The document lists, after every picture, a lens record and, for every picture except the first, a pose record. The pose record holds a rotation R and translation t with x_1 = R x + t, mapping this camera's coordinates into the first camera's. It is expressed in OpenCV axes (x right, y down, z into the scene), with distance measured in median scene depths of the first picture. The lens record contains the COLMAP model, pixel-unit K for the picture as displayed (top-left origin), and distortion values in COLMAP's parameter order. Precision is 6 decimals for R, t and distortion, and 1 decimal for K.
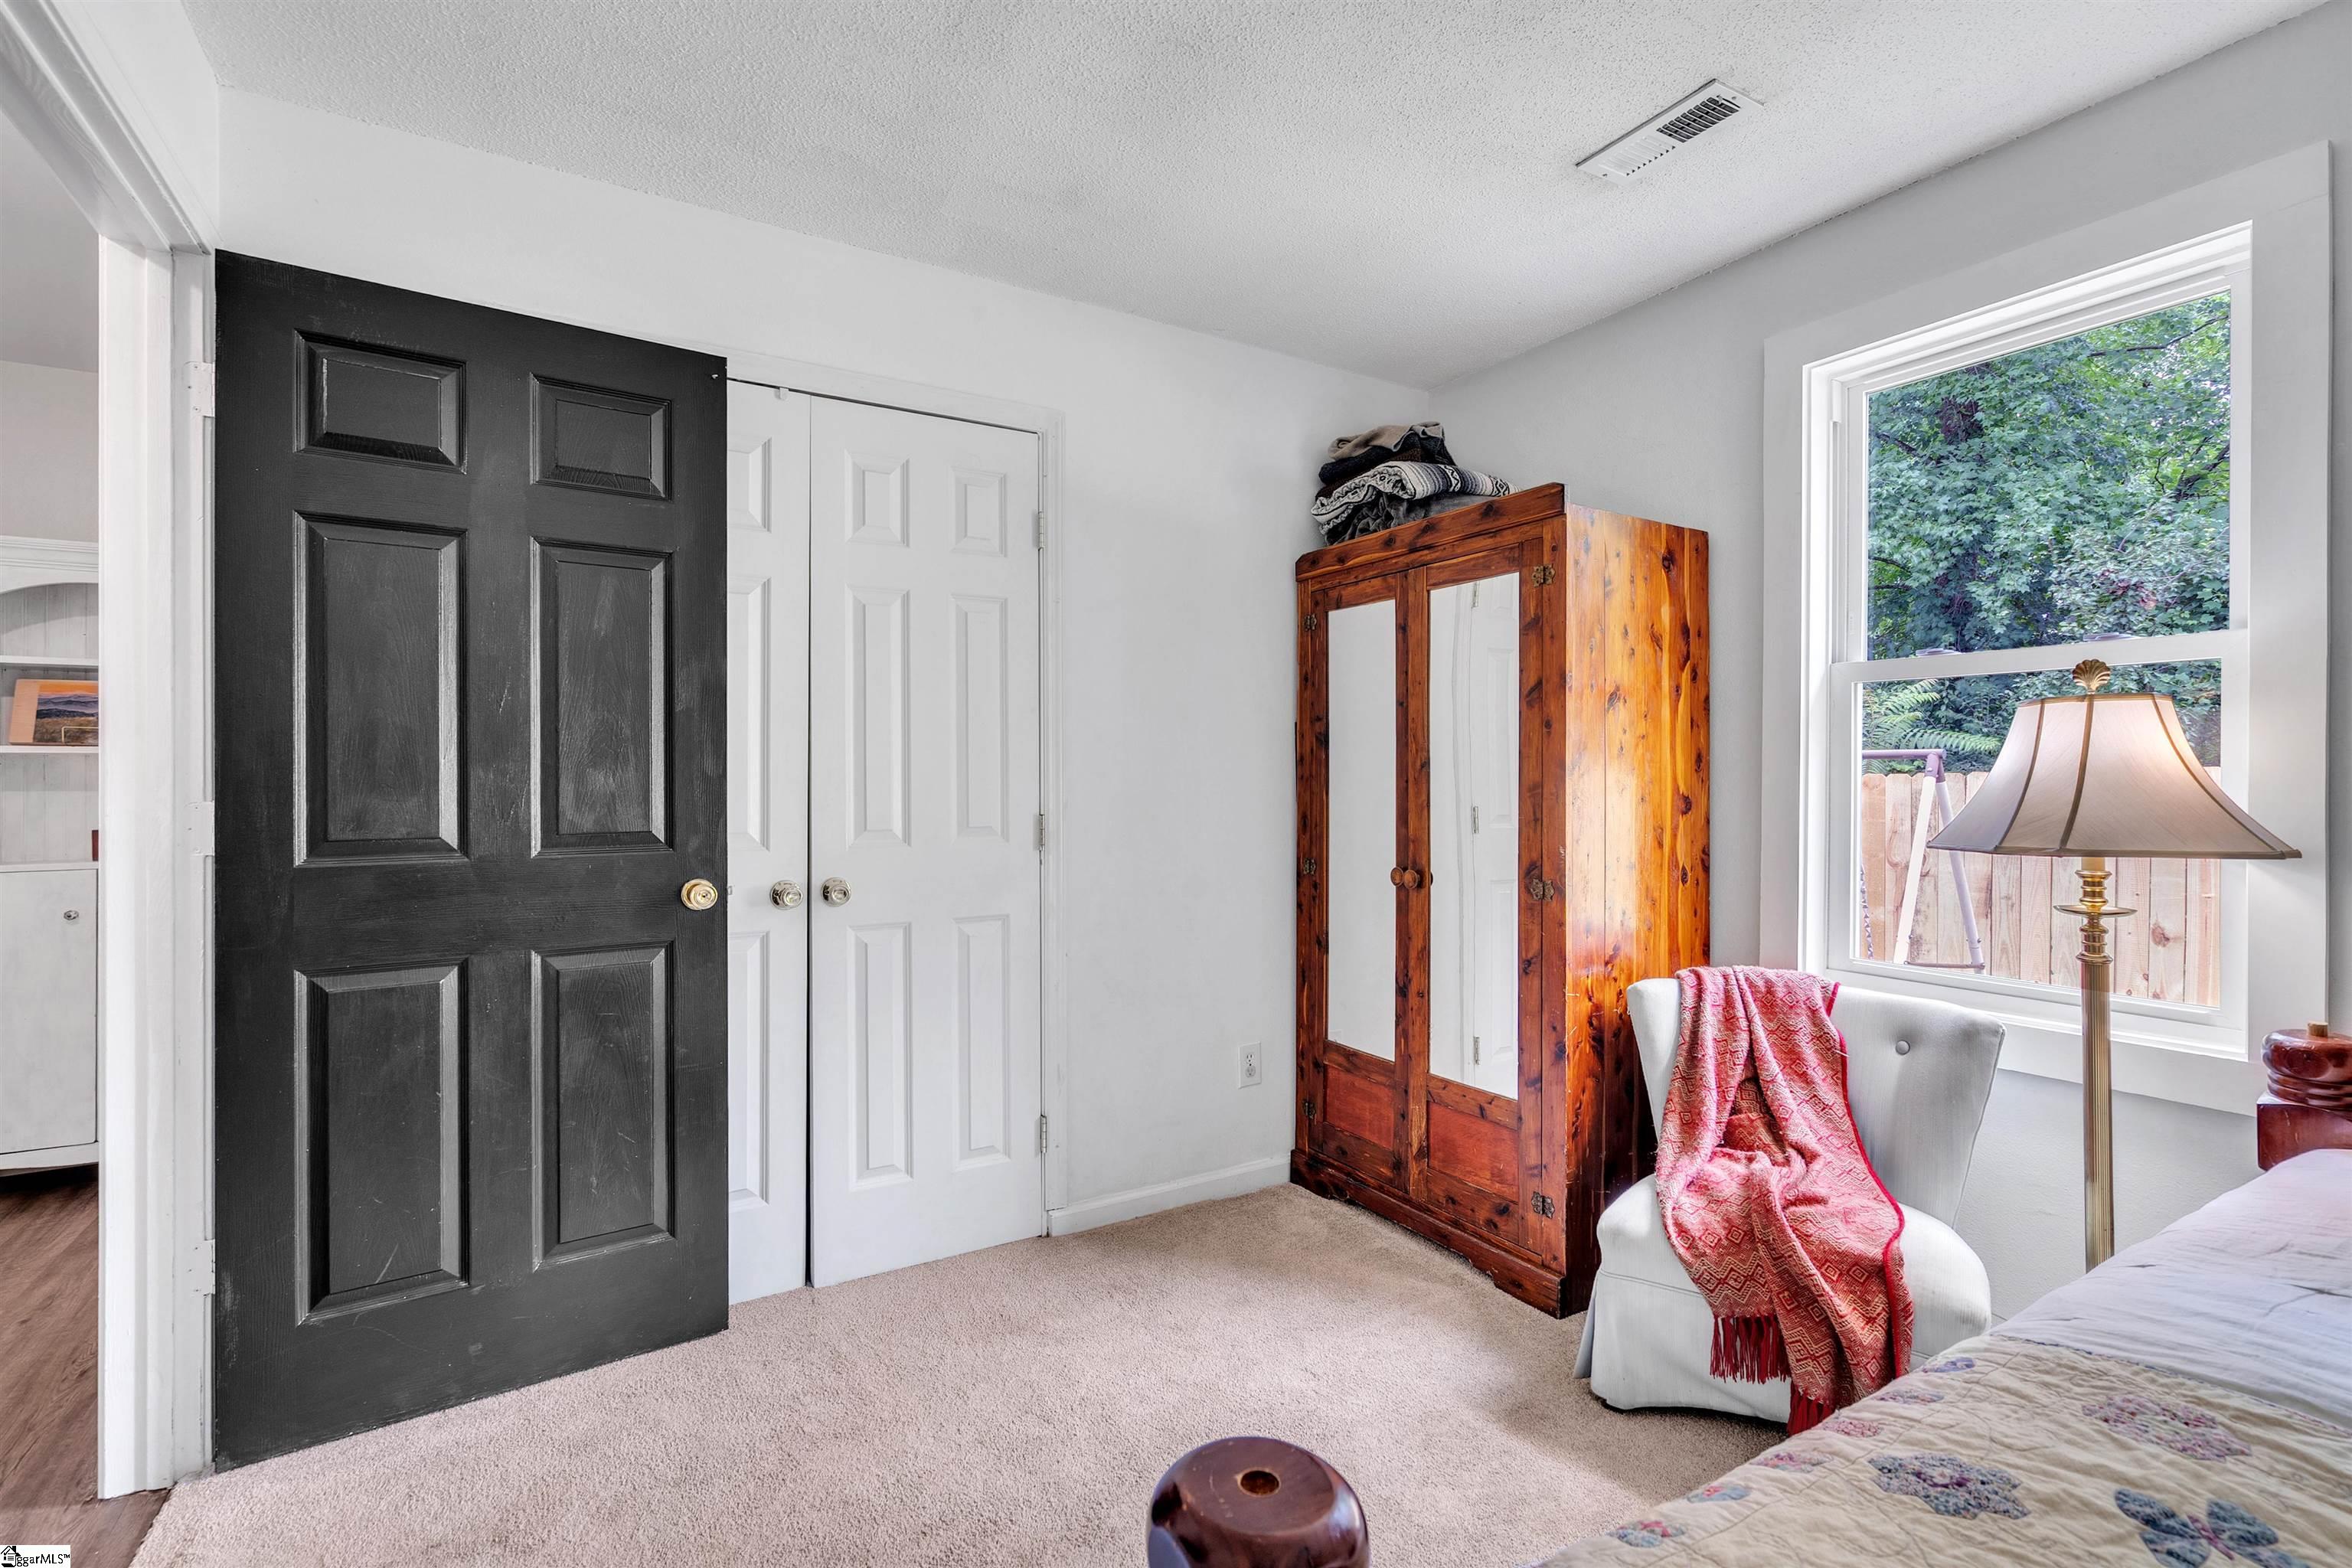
lens RADIAL K [[1070.1, 0, 1176.0], [0, 1070.1, 784.0], [0, 0, 1]] dist [-0.002181, 0.000550]
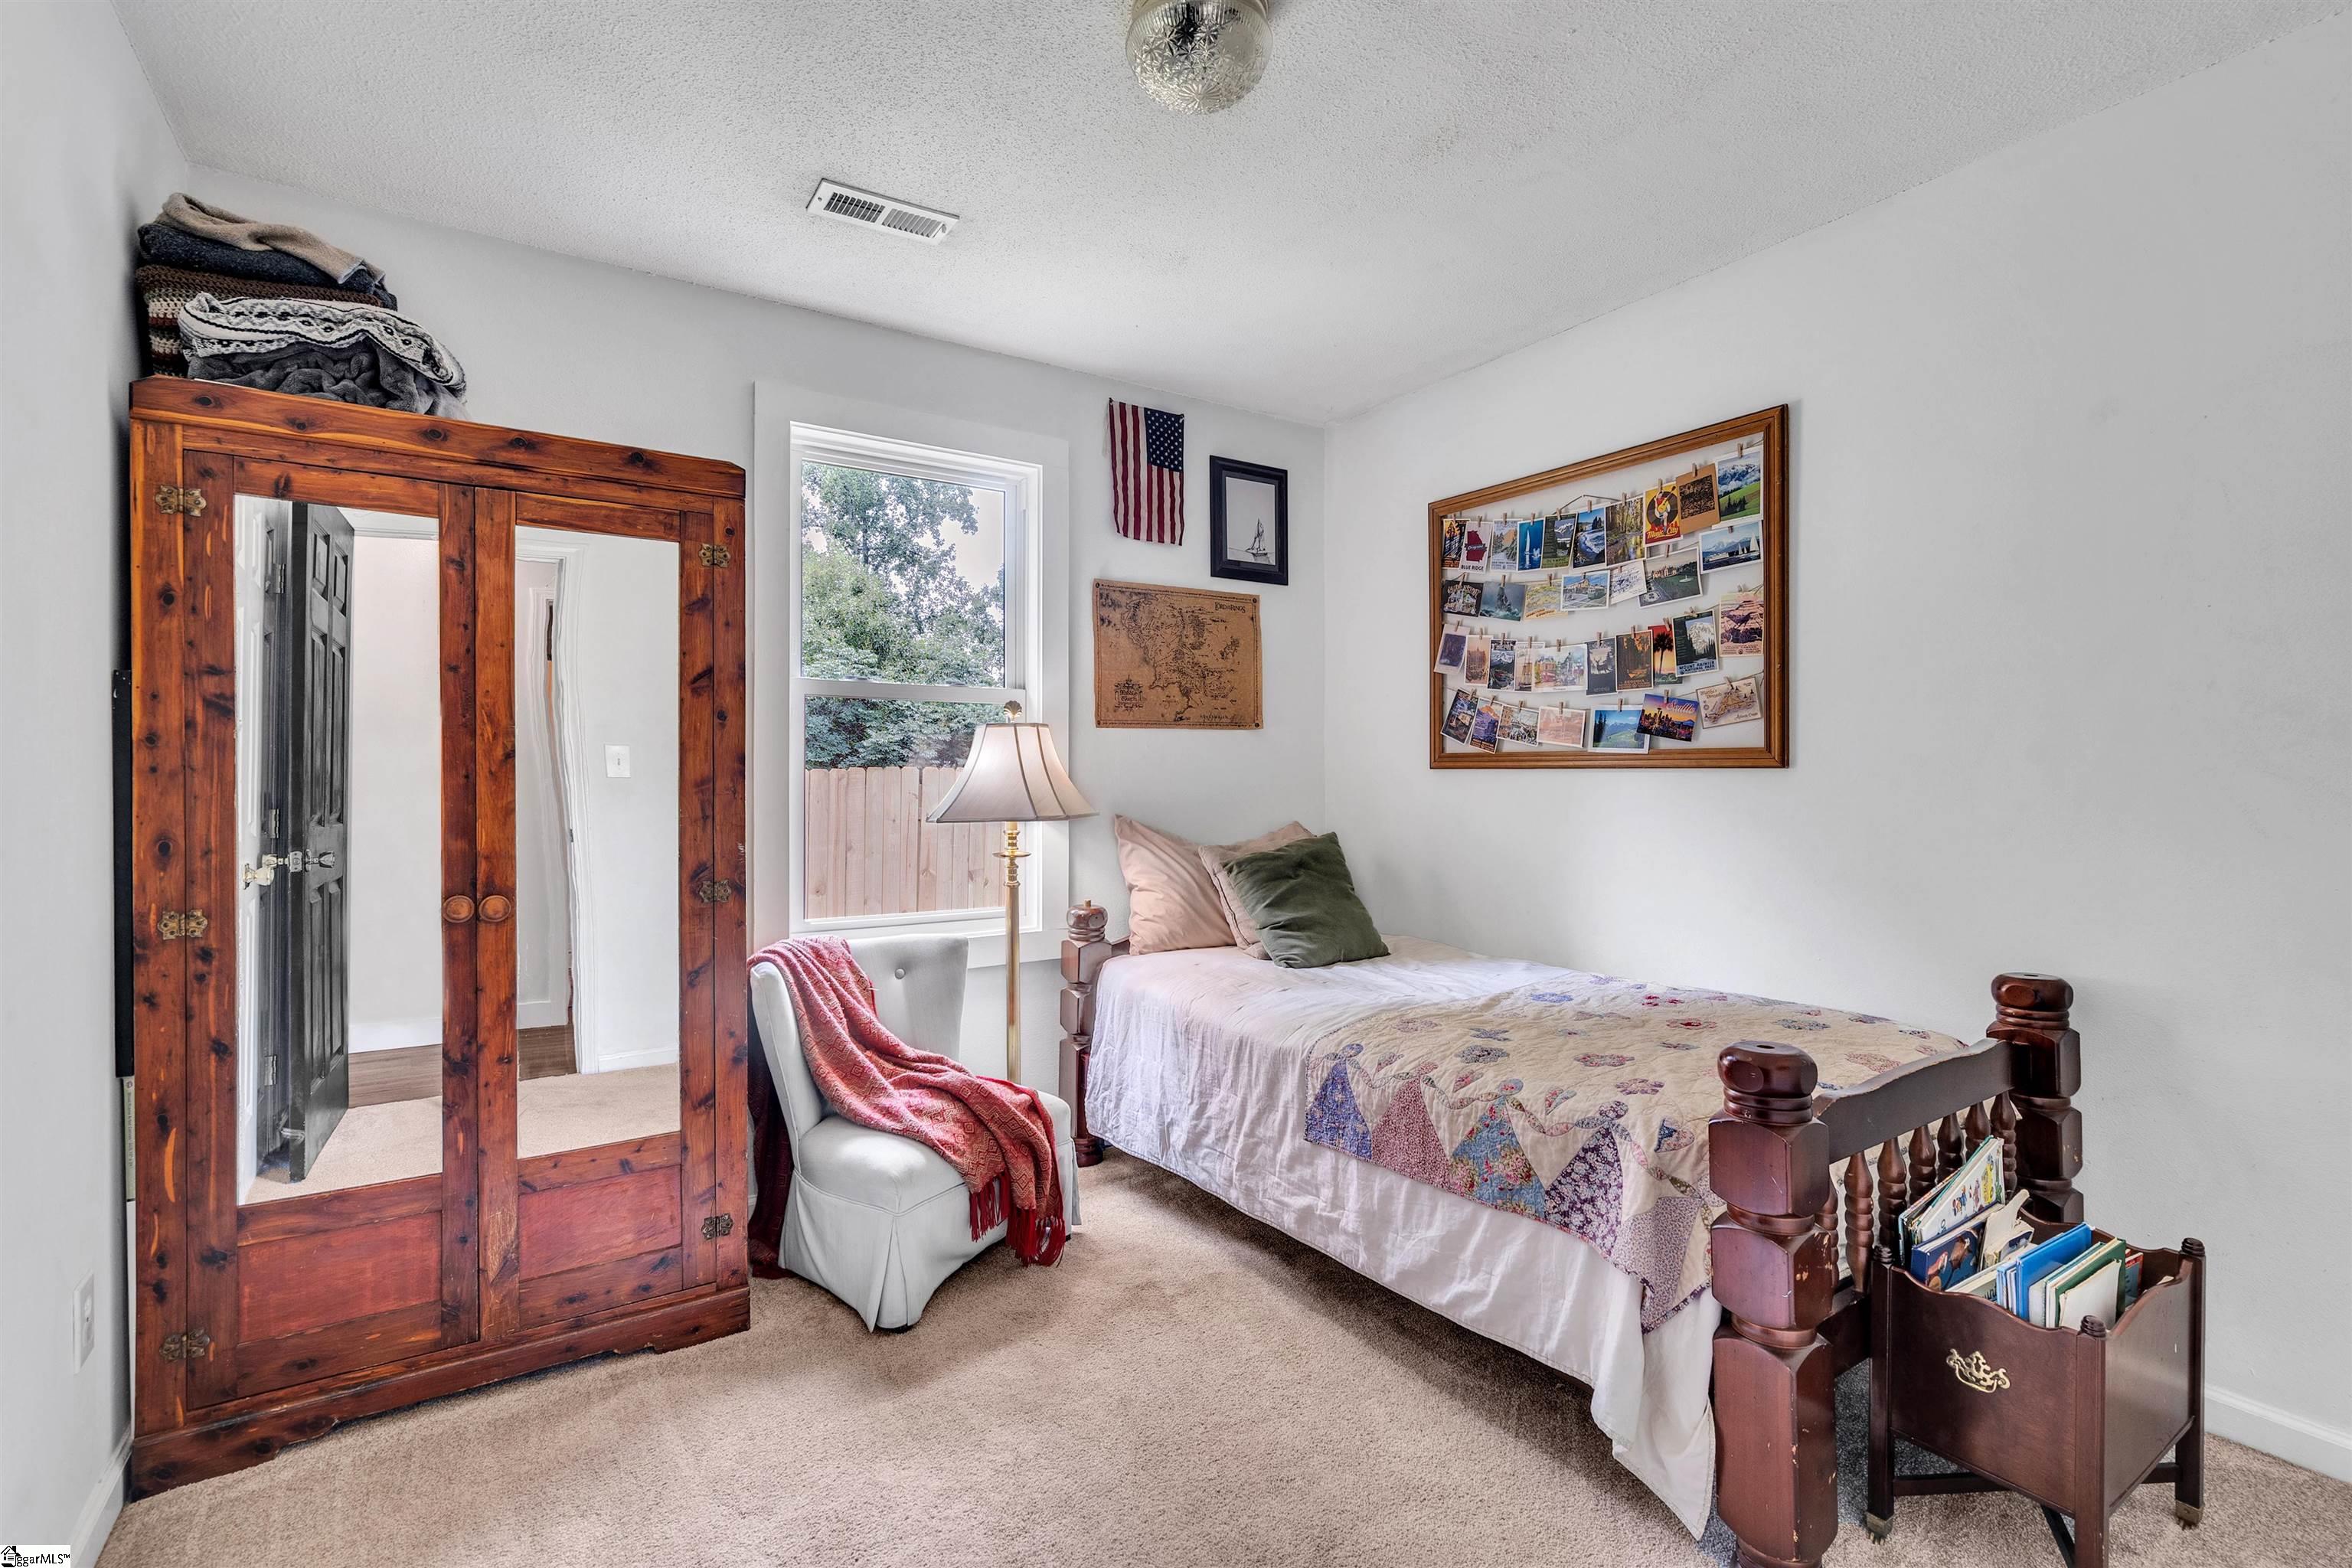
lens RADIAL K [[1070.1, 0, 1176.0], [0, 1070.1, 784.0], [0, 0, 1]] dist [-0.002181, 0.000550]
pose [[-0.038674, -0.006490, 0.999231, -0.597697], [0.005906, 0.999960, 0.006723, 0.000806], [-0.999234, 0.006162, -0.038634, 0.619699]]
